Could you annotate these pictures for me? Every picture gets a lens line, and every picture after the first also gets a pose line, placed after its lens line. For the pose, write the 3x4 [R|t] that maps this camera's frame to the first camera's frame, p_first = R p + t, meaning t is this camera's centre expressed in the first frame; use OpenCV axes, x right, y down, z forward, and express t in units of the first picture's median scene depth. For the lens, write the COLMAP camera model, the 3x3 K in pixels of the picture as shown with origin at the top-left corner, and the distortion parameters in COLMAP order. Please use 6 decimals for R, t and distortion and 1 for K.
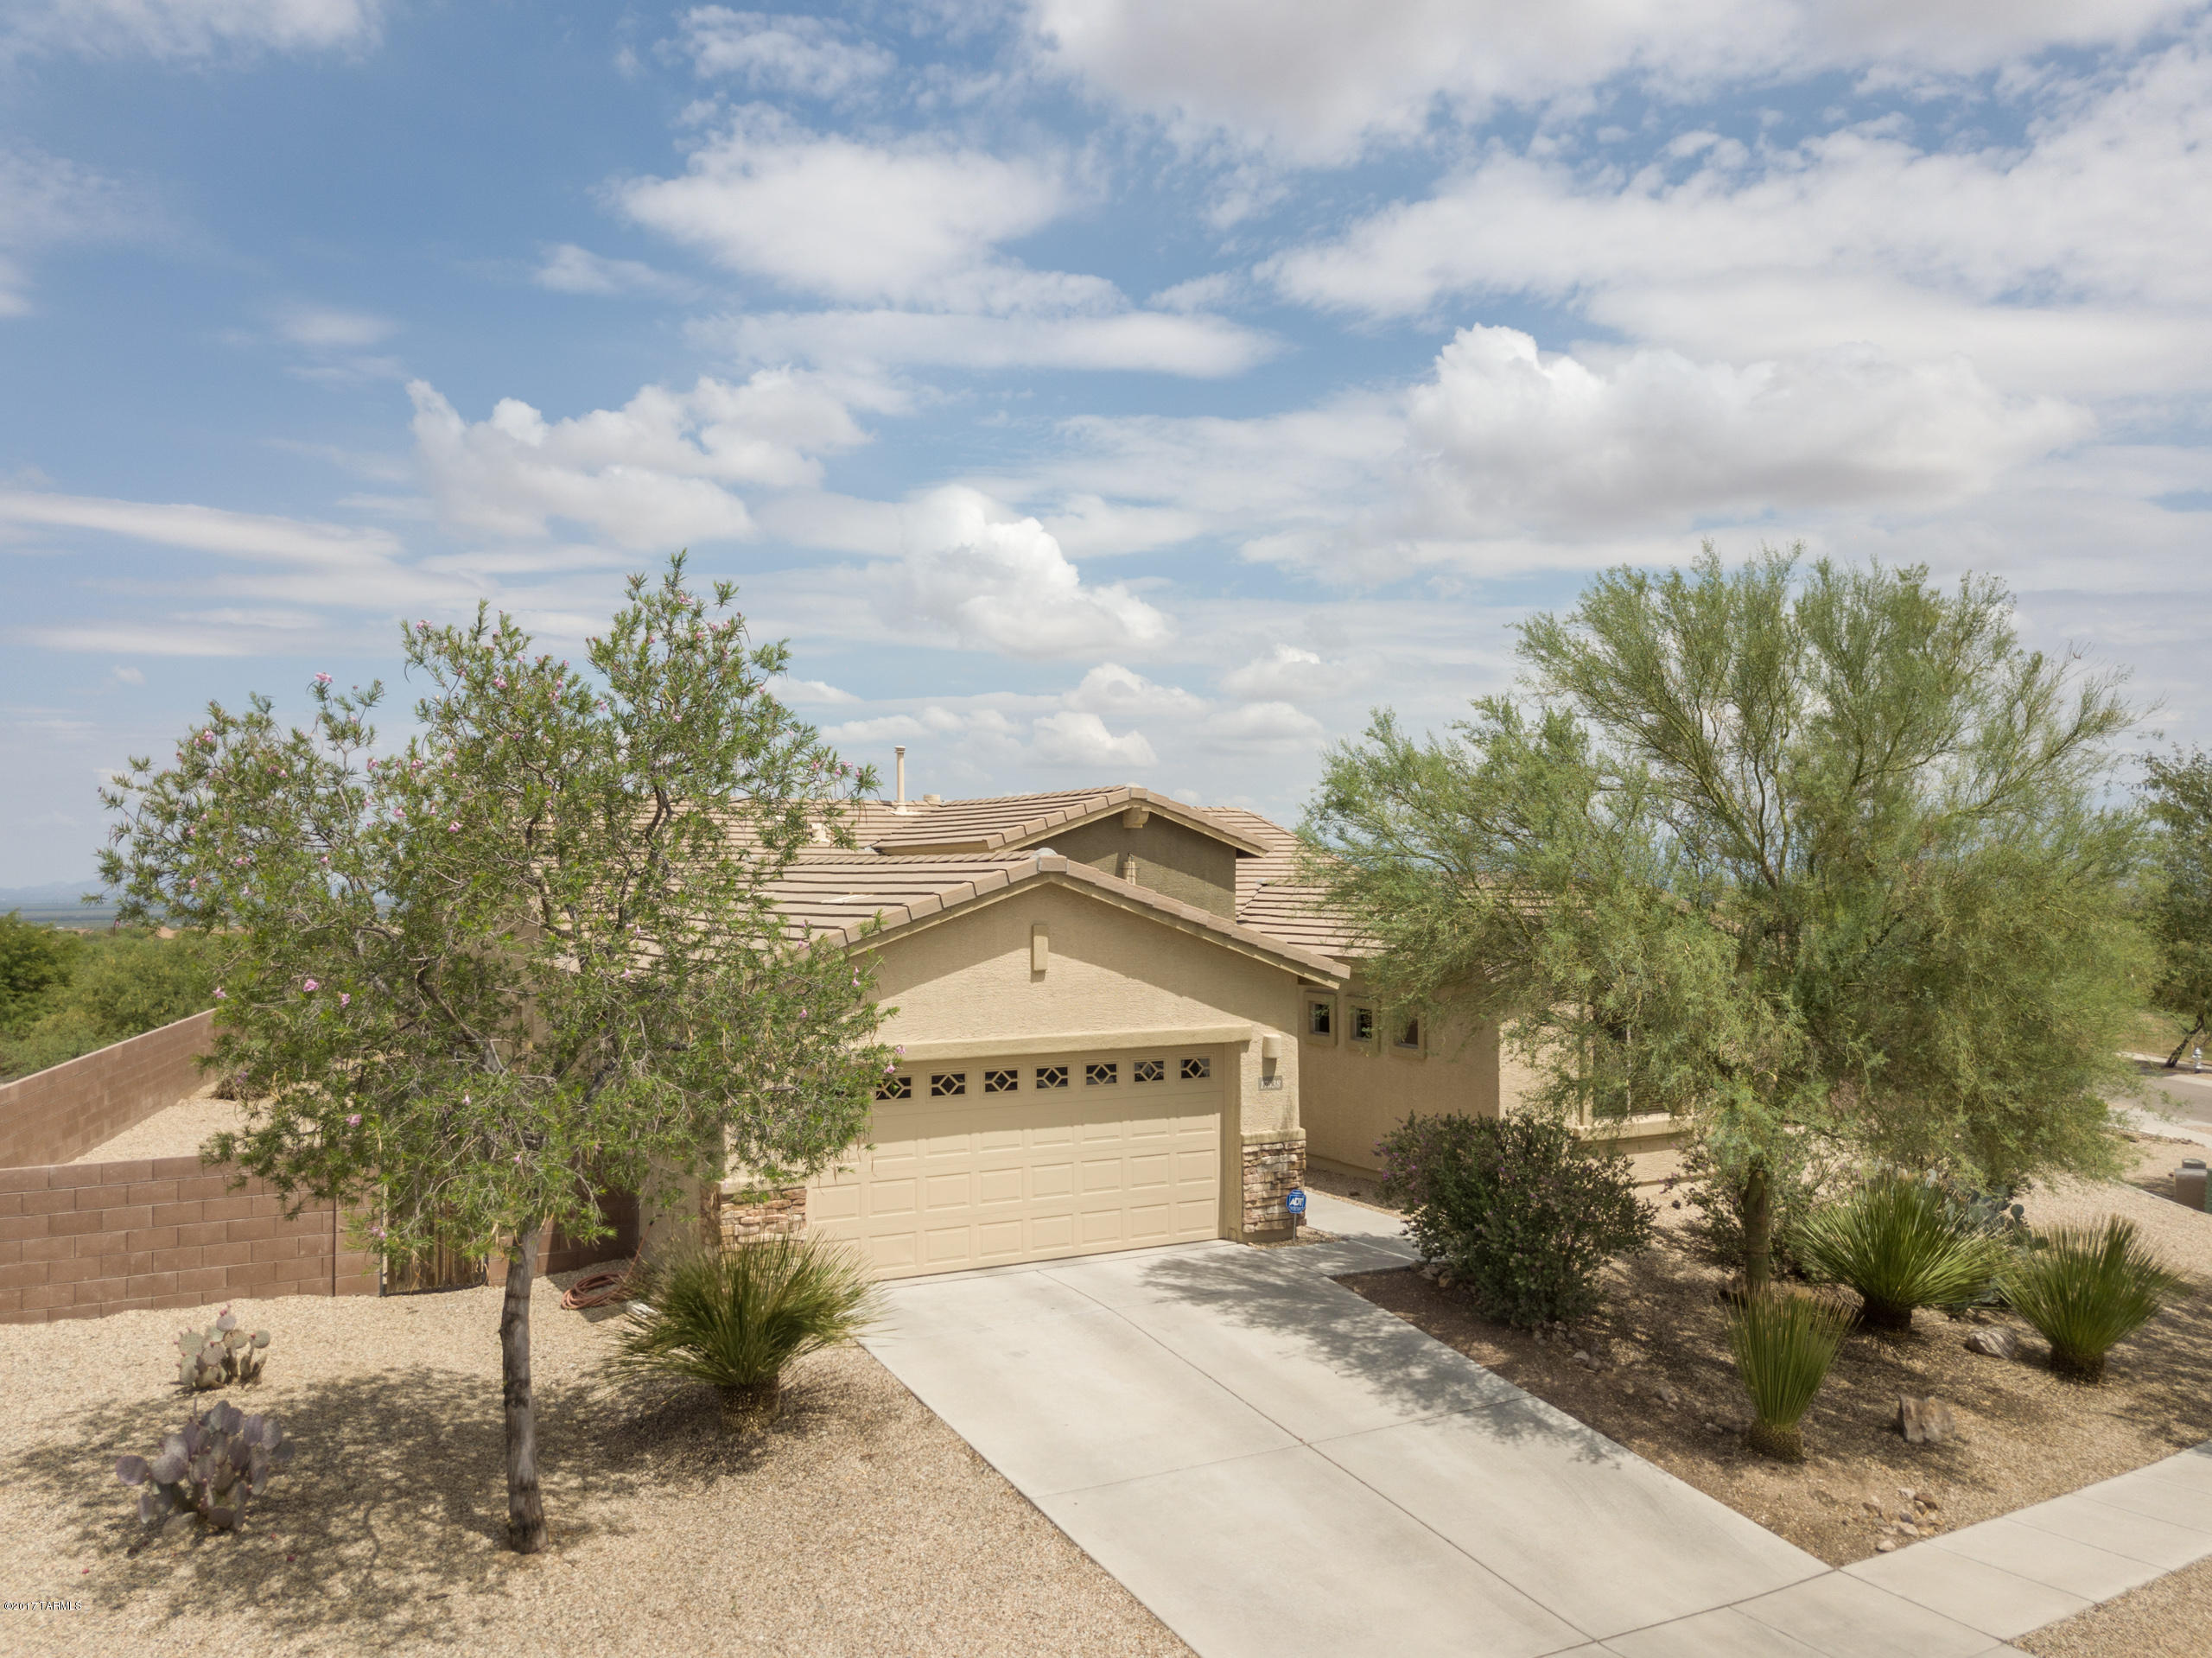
lens RADIAL K [[1788.0, 0, 1137.4], [0, 1788.0, 822.3], [0, 0, 1]] dist [0.036408, -0.001073]
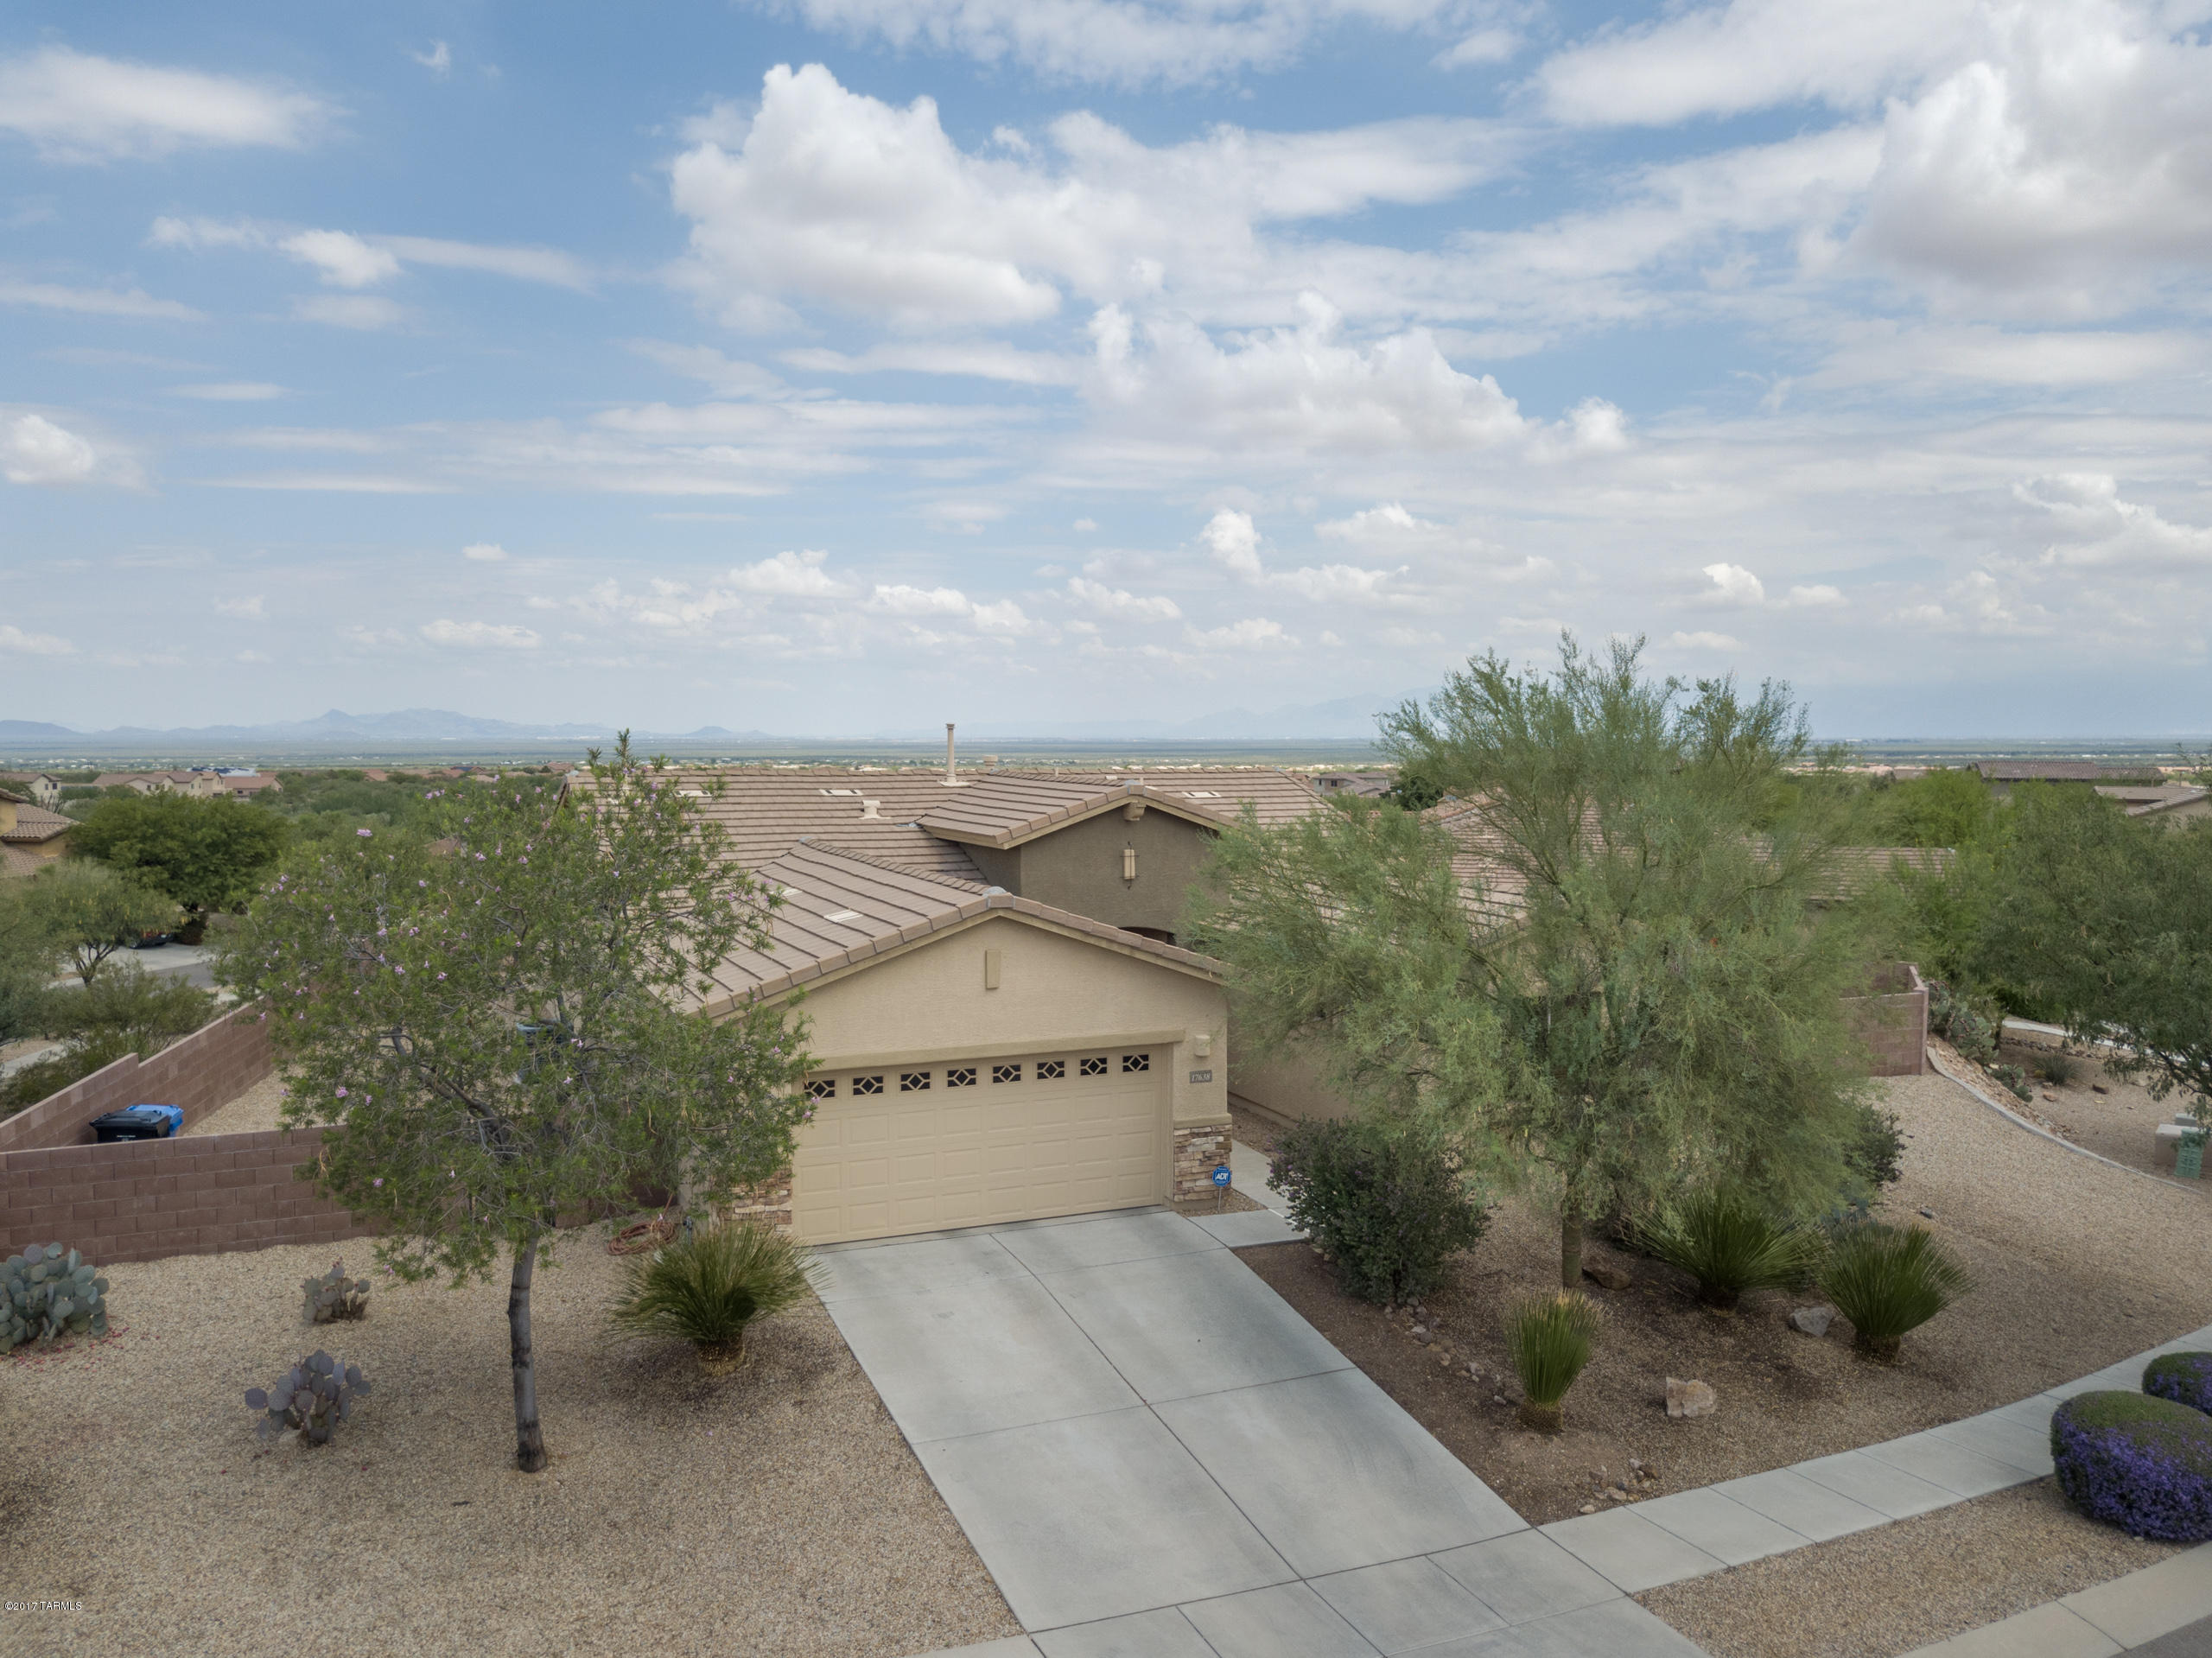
lens RADIAL K [[1821.0, 0, 1113.5], [0, 1821.0, 829.9], [0, 0, 1]] dist [0.005940, 0.073816]
pose [[0.993729, 0.011016, -0.111276, 0.207250], [-0.000874, 0.995870, 0.090783, -0.170497], [0.111816, -0.090116, 0.989634, -0.230145]]
